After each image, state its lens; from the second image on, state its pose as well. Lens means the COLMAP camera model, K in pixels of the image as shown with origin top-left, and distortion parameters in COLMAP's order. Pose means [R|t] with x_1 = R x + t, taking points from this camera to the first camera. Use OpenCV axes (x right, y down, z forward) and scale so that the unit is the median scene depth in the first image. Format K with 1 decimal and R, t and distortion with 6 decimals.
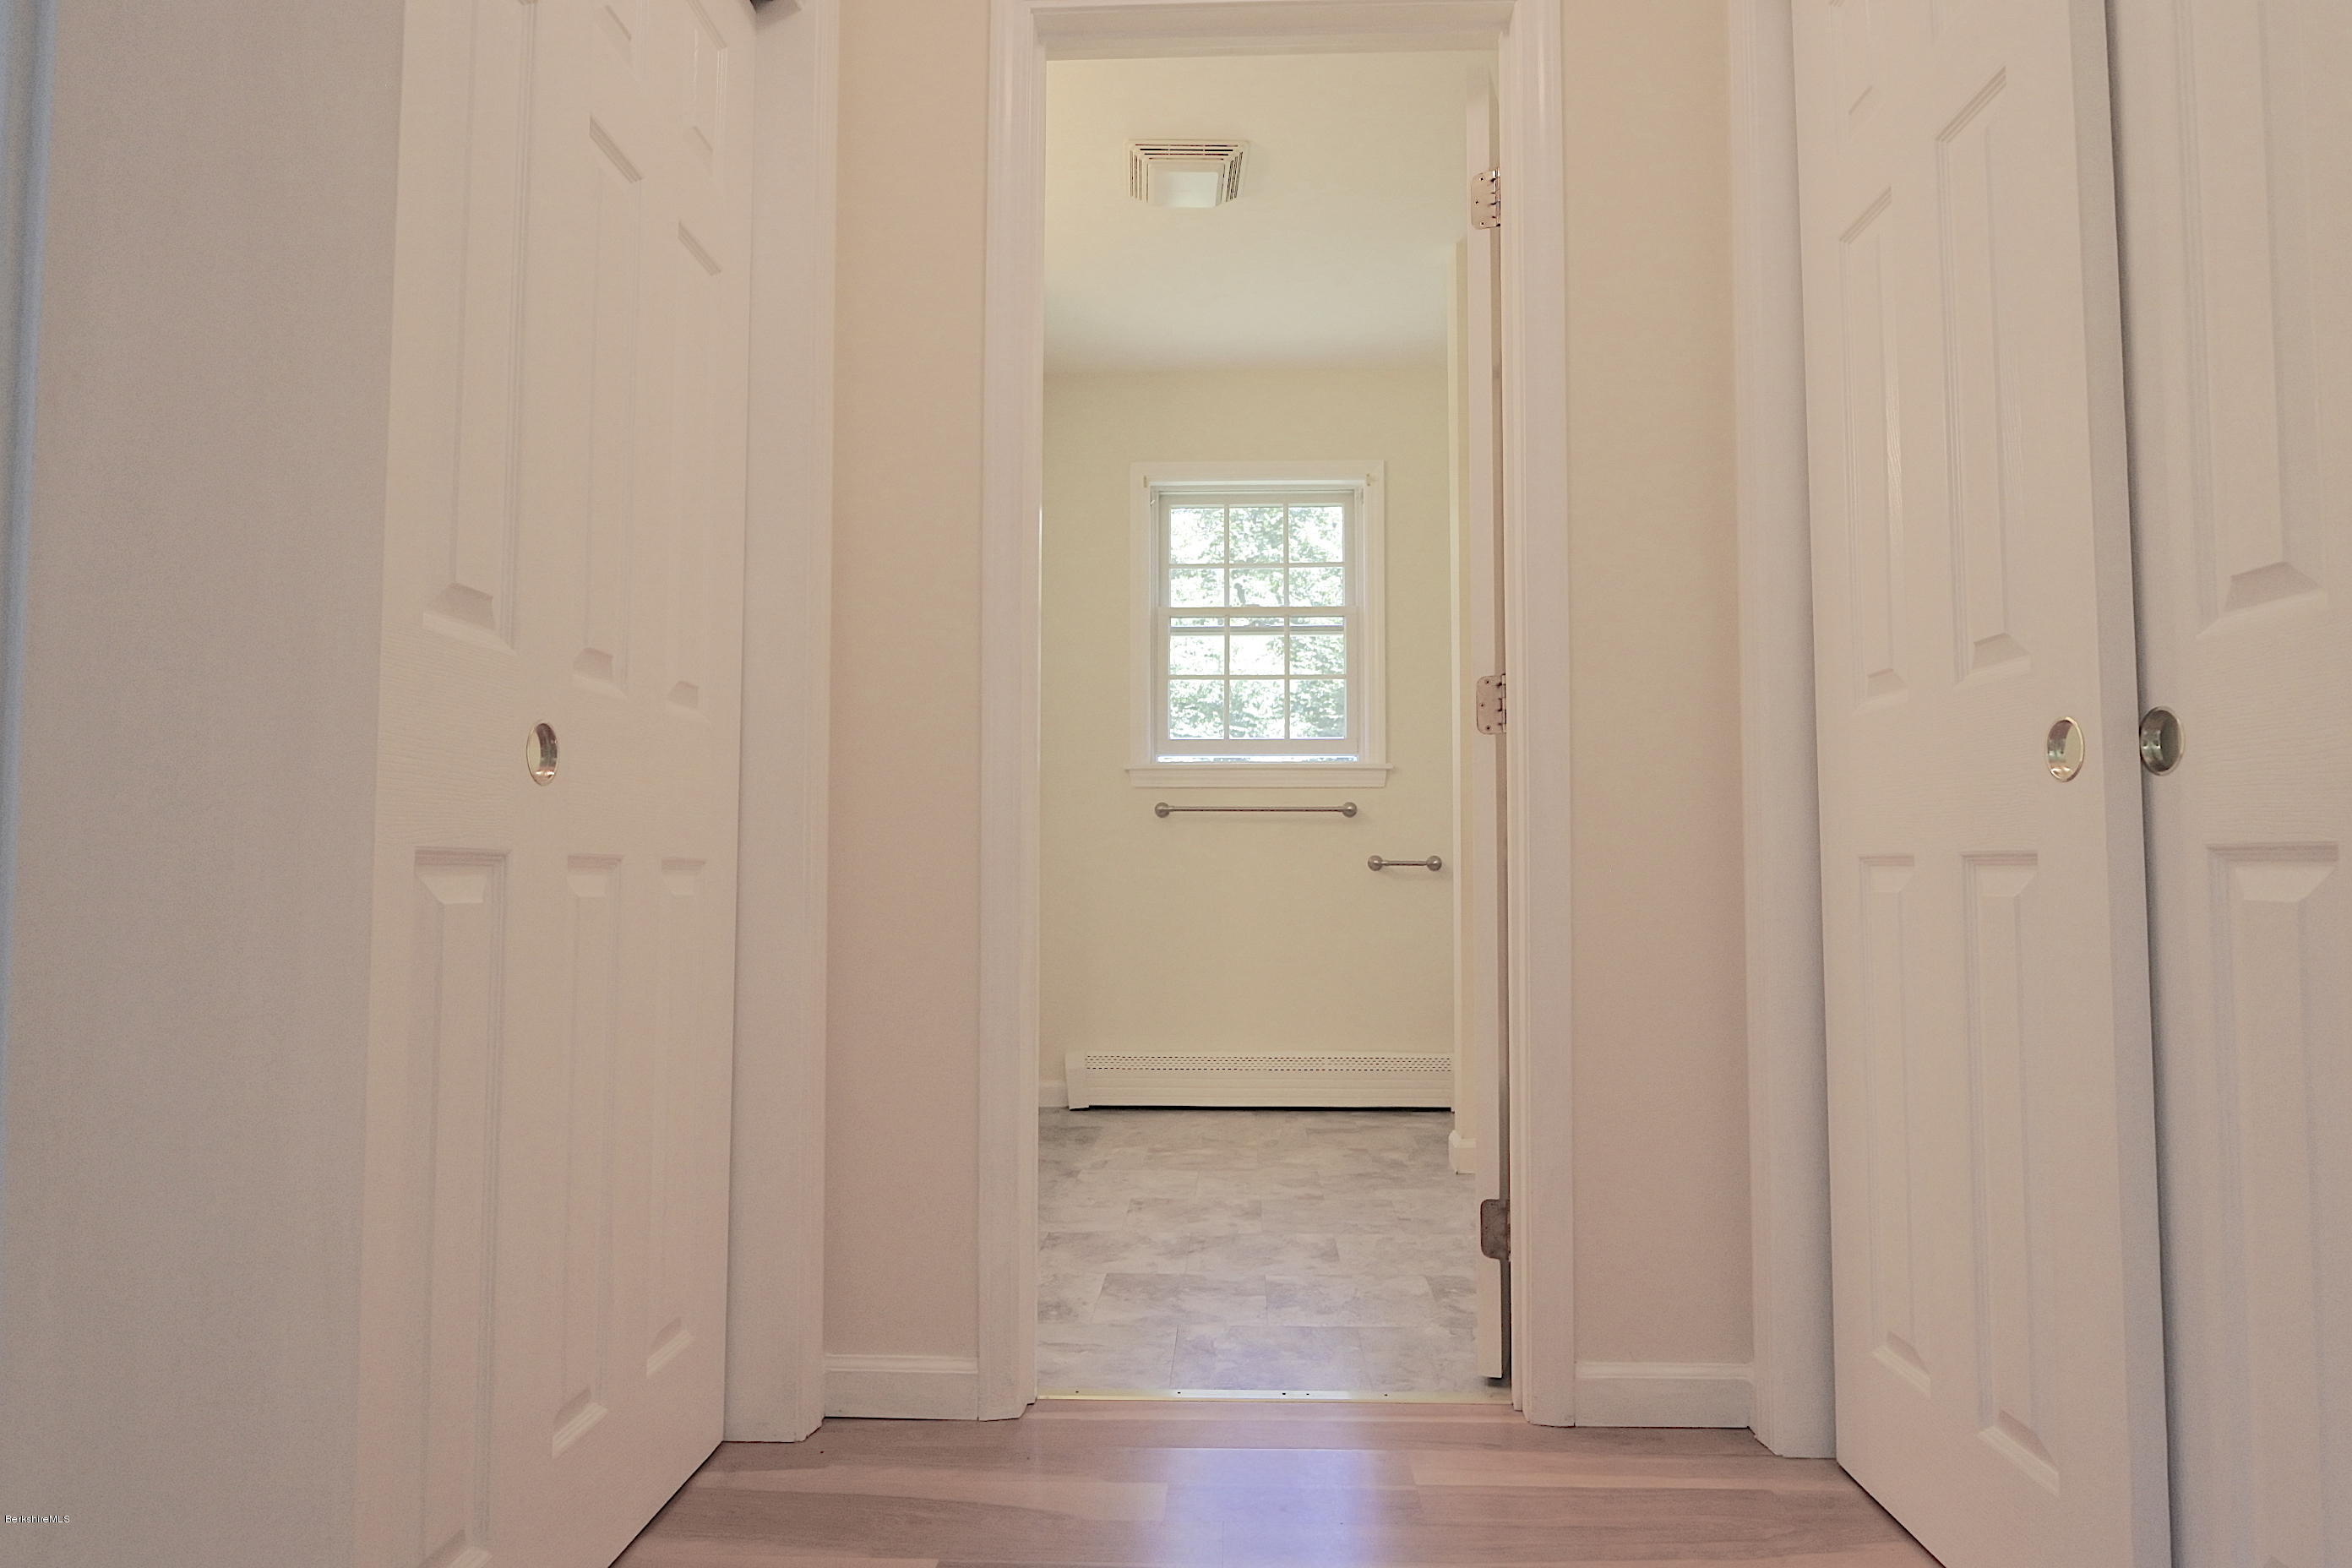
lens RADIAL K [[1405.4, 0, 1174.1], [0, 1405.4, 780.0], [0, 0, 1]] dist [-0.014284, -0.000777]
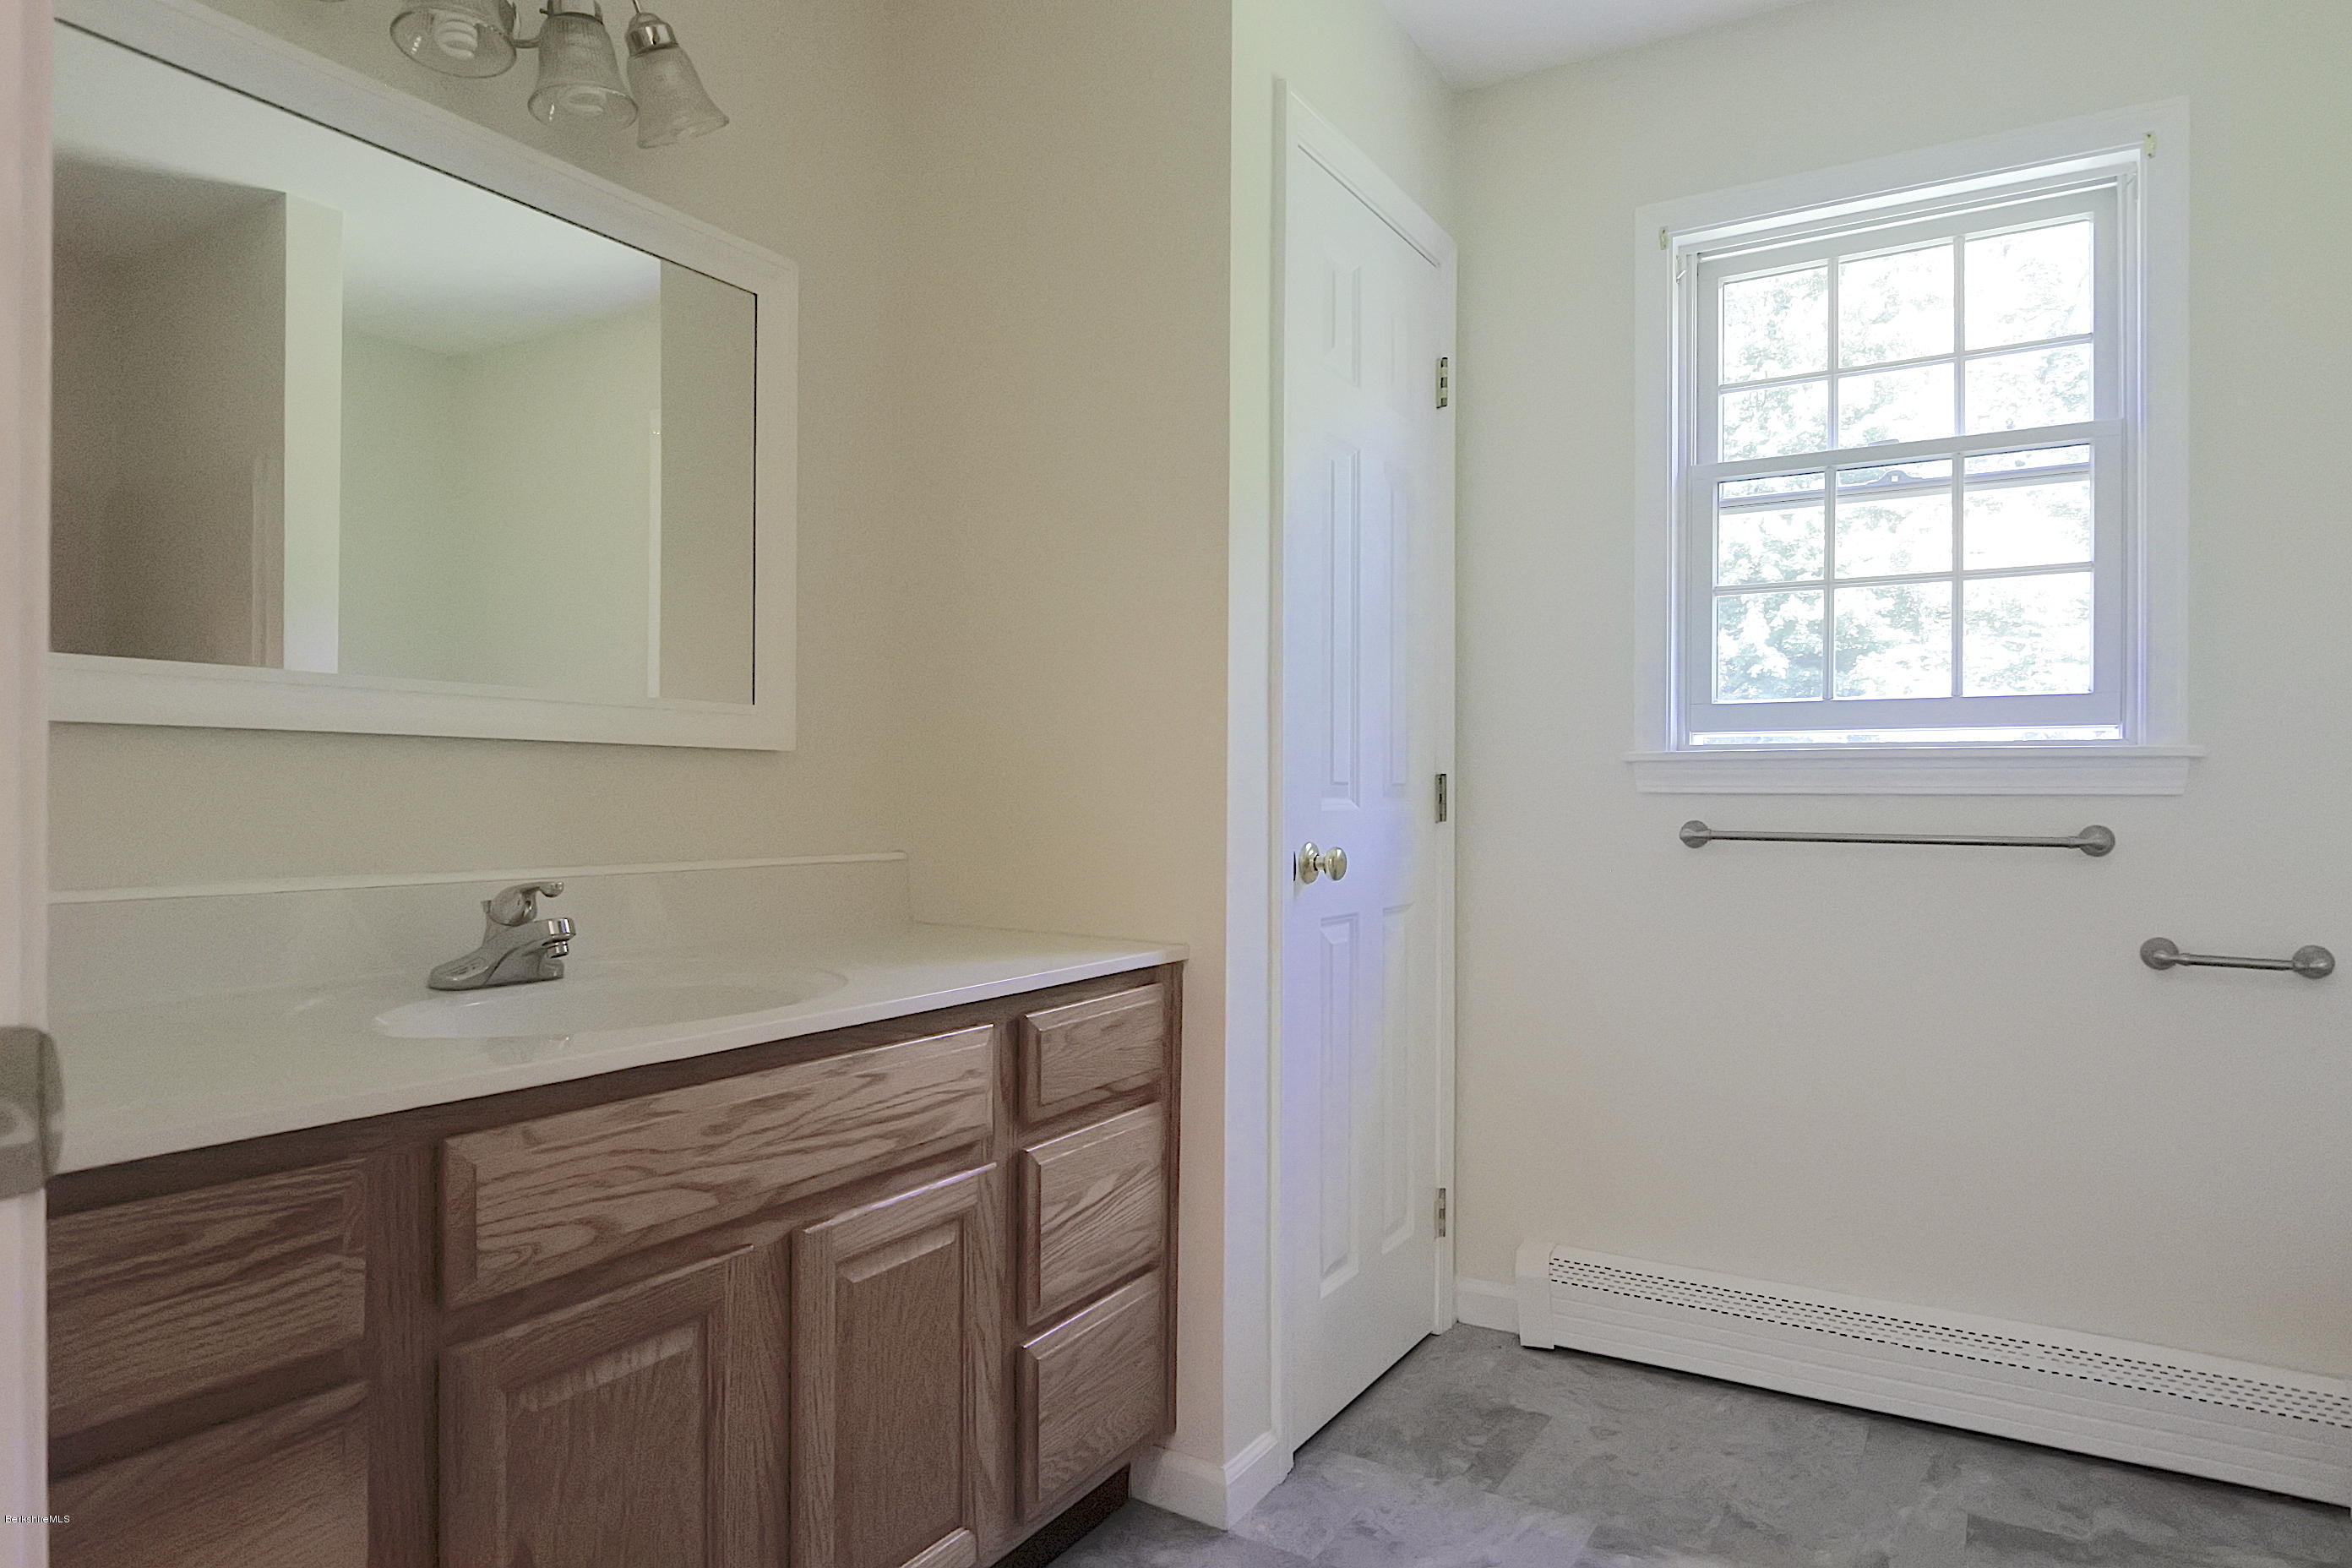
lens RADIAL K [[1405.4, 0, 1180.9], [0, 1405.4, 792.2], [0, 0, 1]] dist [-0.014284, -0.000777]
pose [[0.868050, 0.002470, -0.496470, 0.087945], [0.028102, 0.998140, 0.054100, -0.029901], [0.495680, -0.060914, 0.866366, 0.415232]]
